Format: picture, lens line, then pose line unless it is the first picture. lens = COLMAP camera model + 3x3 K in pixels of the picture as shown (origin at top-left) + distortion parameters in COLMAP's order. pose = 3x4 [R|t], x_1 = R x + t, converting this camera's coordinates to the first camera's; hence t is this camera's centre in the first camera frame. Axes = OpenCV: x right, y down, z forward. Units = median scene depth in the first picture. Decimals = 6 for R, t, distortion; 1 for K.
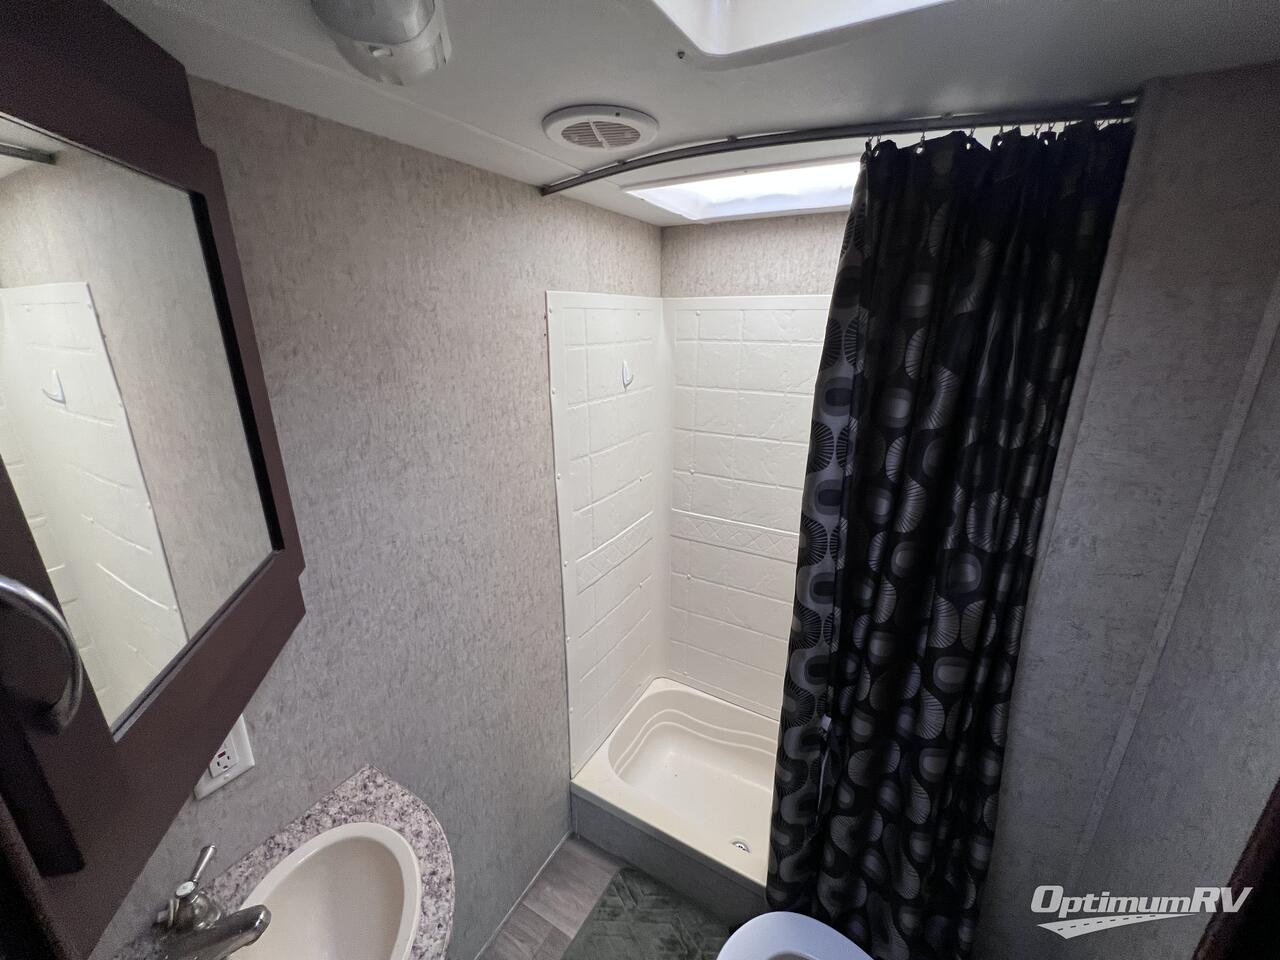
lens RADIAL K [[511.6, 0, 640.0], [0, 511.6, 480.0], [0, 0, 1]] dist [-0.000578, 0.000006]
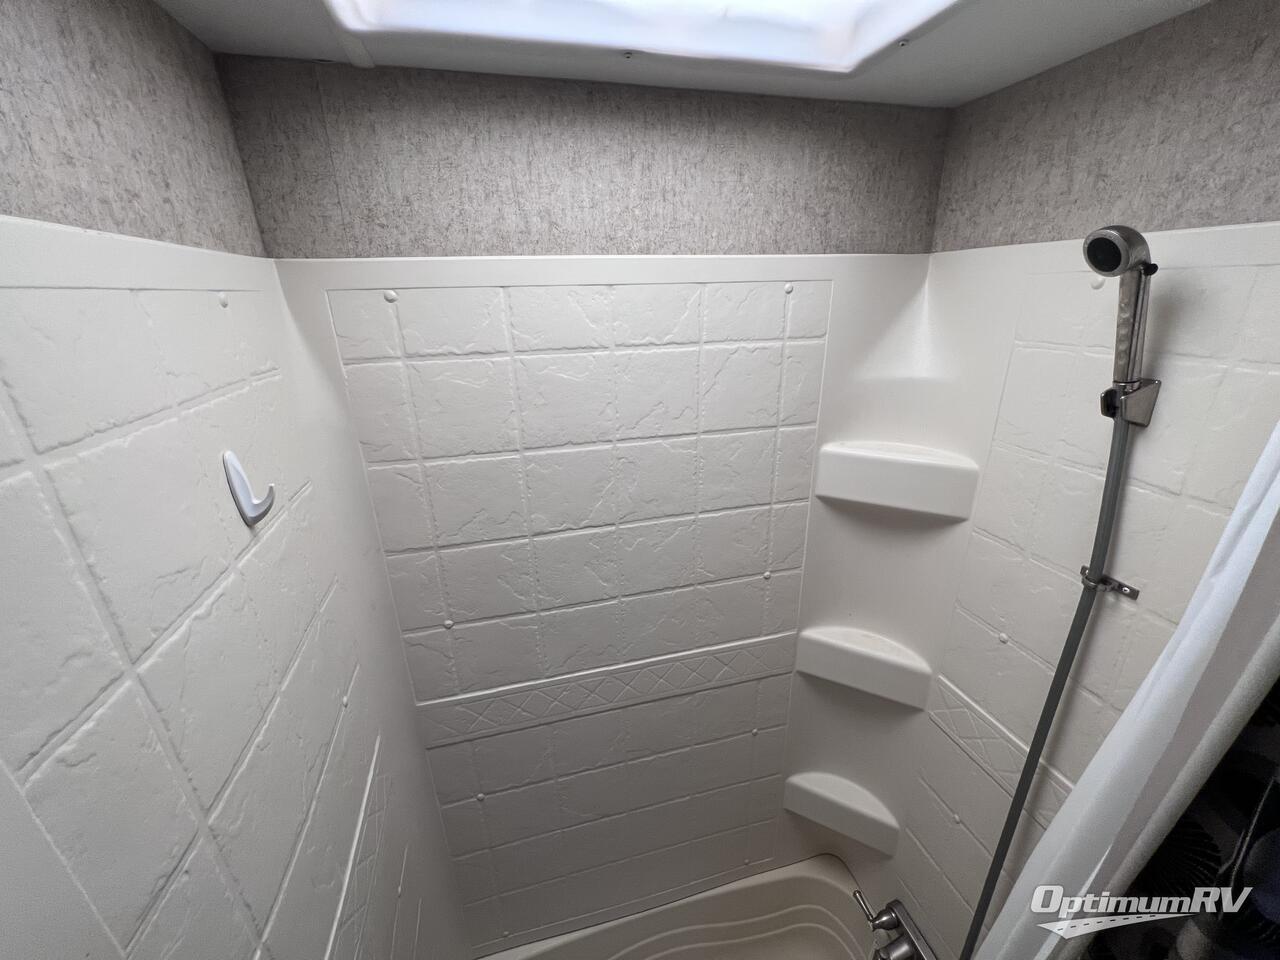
lens RADIAL K [[511.6, 0, 640.0], [0, 511.6, 480.0], [0, 0, 1]] dist [-0.000578, 0.000006]
pose [[0.715190, -0.258264, 0.649463, -0.055087], [0.232706, 0.964198, 0.127164, -0.189967], [-0.659053, 0.060188, 0.749684, 0.570374]]
